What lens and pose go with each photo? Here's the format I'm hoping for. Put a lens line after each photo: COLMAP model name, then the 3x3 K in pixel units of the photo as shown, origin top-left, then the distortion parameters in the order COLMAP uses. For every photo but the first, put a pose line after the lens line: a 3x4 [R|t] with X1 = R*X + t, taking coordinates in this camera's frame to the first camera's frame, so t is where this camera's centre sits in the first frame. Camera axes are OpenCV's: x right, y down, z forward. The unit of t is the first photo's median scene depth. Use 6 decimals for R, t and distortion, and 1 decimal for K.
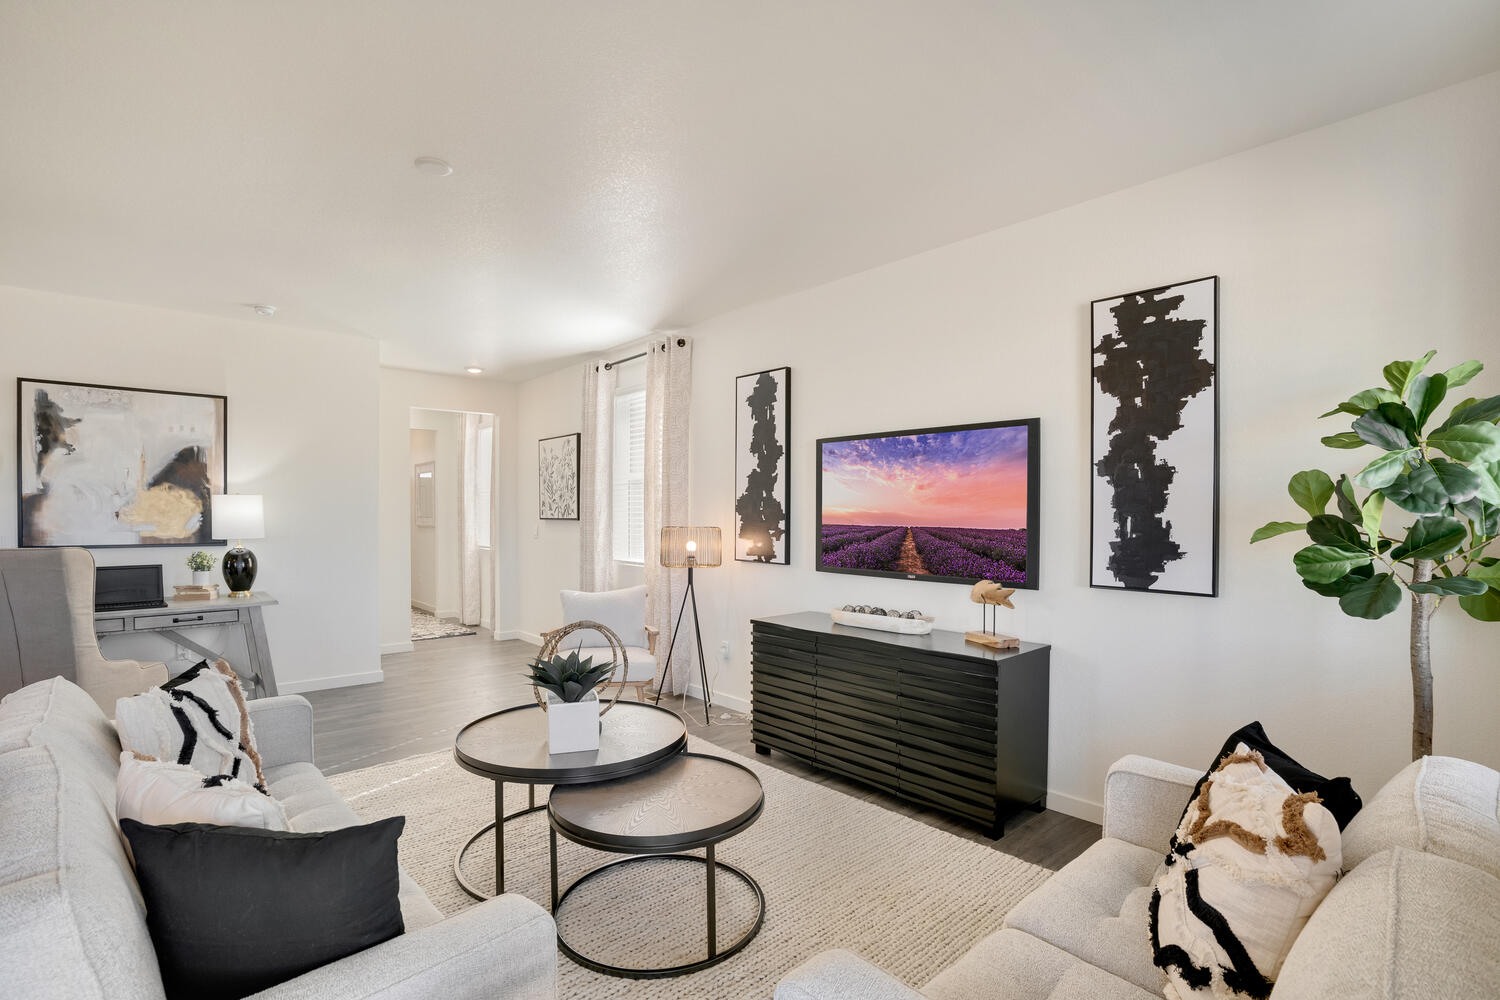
lens RADIAL K [[727.1, 0, 749.5], [0, 727.1, 514.9], [0, 0, 1]] dist [-0.035201, 0.019259]
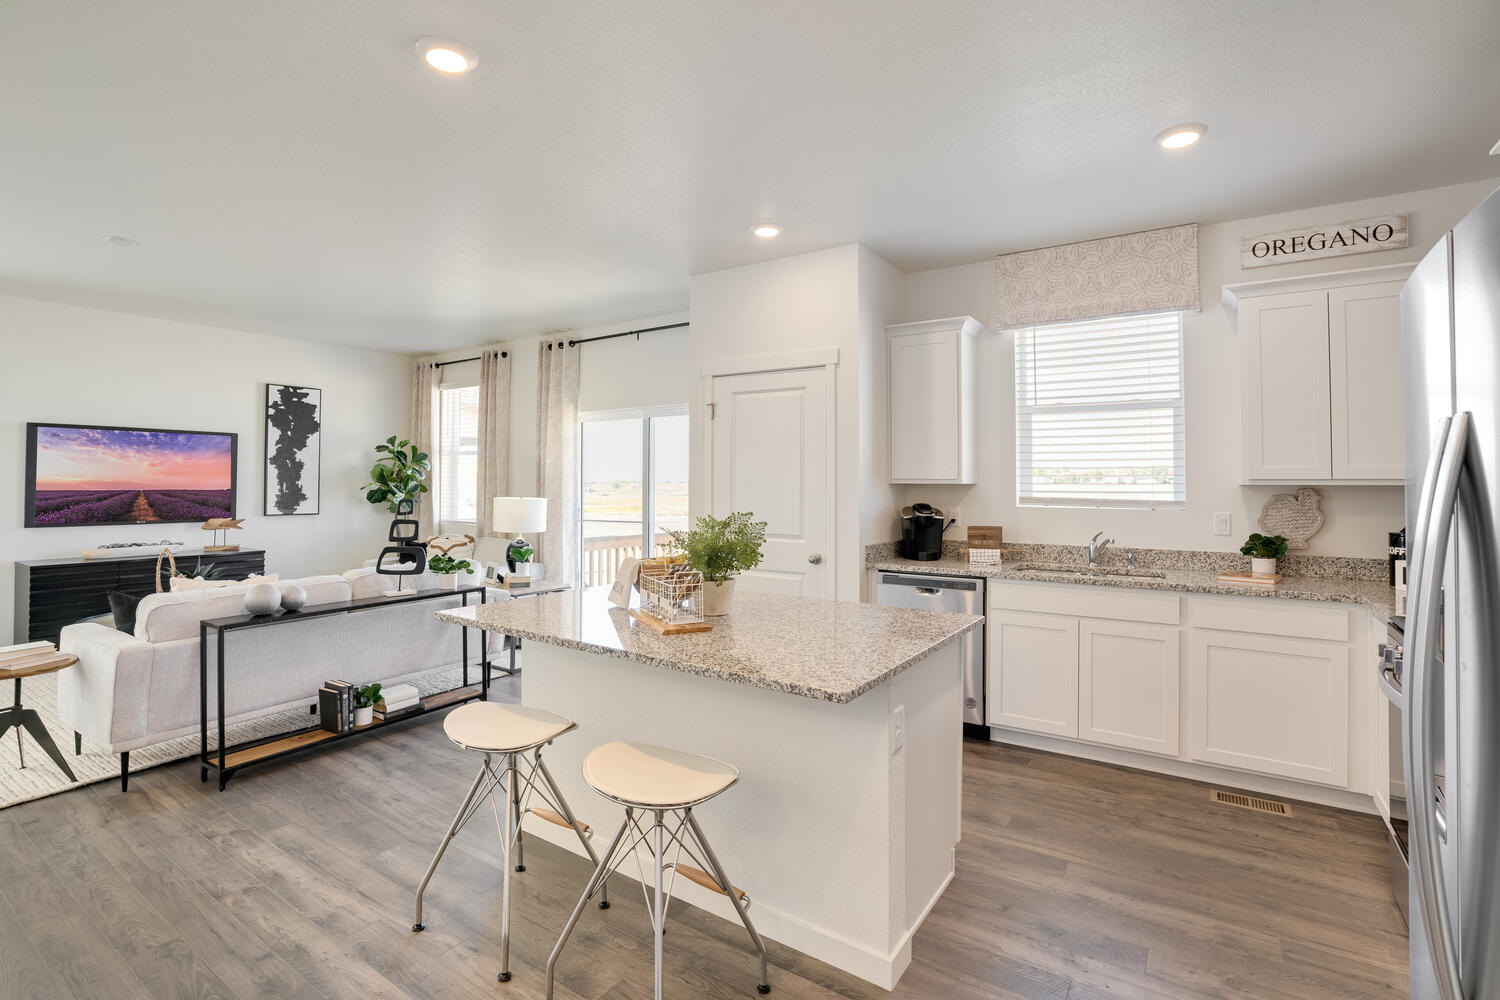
lens RADIAL K [[727.1, 0, 737.3], [0, 727.1, 464.5], [0, 0, 1]] dist [-0.035201, 0.019259]
pose [[-0.247359, 0.028476, 0.968505, -1.743631], [0.007825, 0.999594, -0.027391, 0.014936], [-0.968892, 0.000803, -0.247481, 0.150962]]
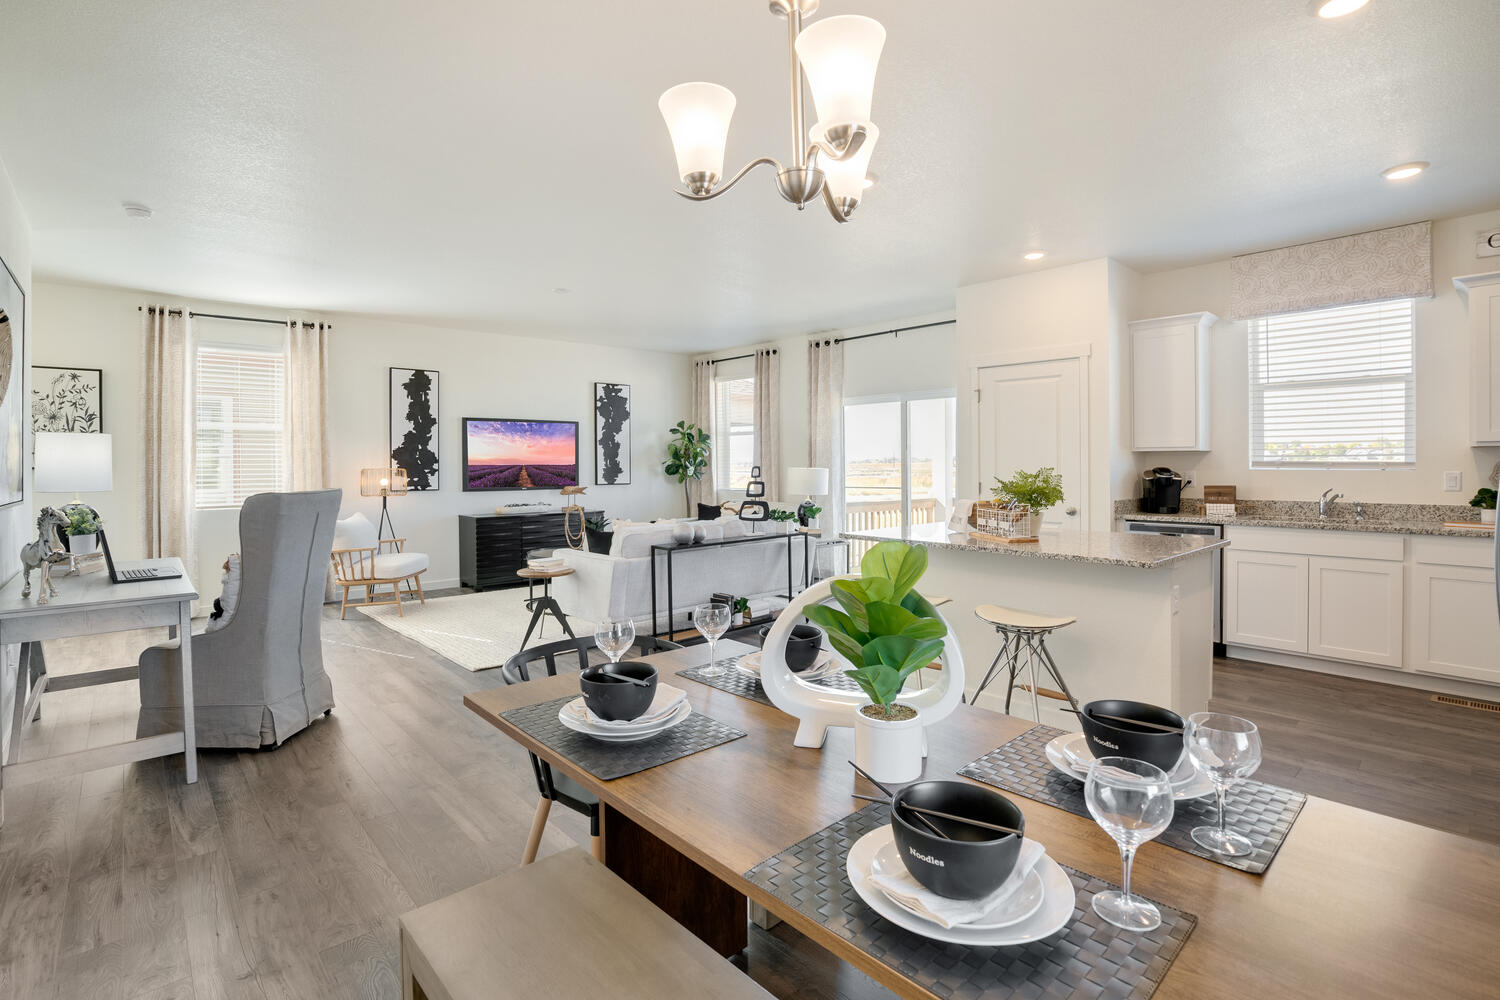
lens RADIAL K [[727.1, 0, 745.7], [0, 727.1, 466.4], [0, 0, 1]] dist [-0.035201, 0.019259]
pose [[-0.021473, -0.000651, 0.999769, -2.094108], [0.017360, 0.999849, 0.001024, 0.031799], [-0.999619, 0.017378, -0.021458, 0.433769]]
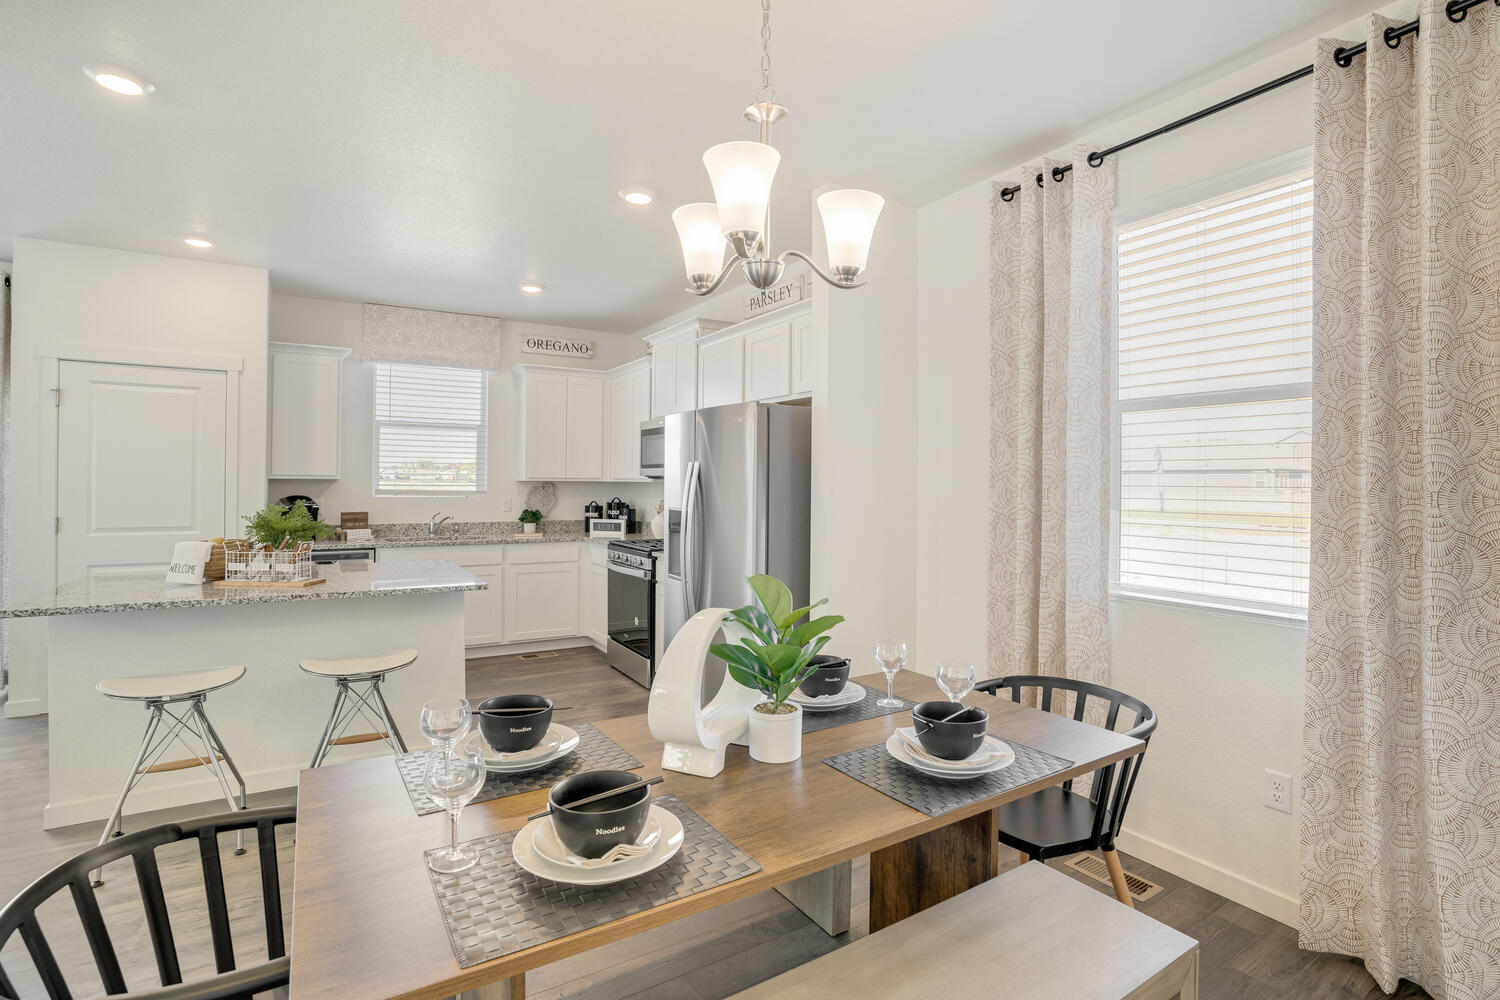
lens RADIAL K [[727.1, 0, 755.1], [0, 727.1, 485.8], [0, 0, 1]] dist [-0.035201, 0.019259]
pose [[-0.985297, -0.004266, 0.170798, -1.788076], [-0.001856, 0.999896, 0.014268, 0.007513], [-0.170842, 0.013741, -0.985203, 0.827311]]
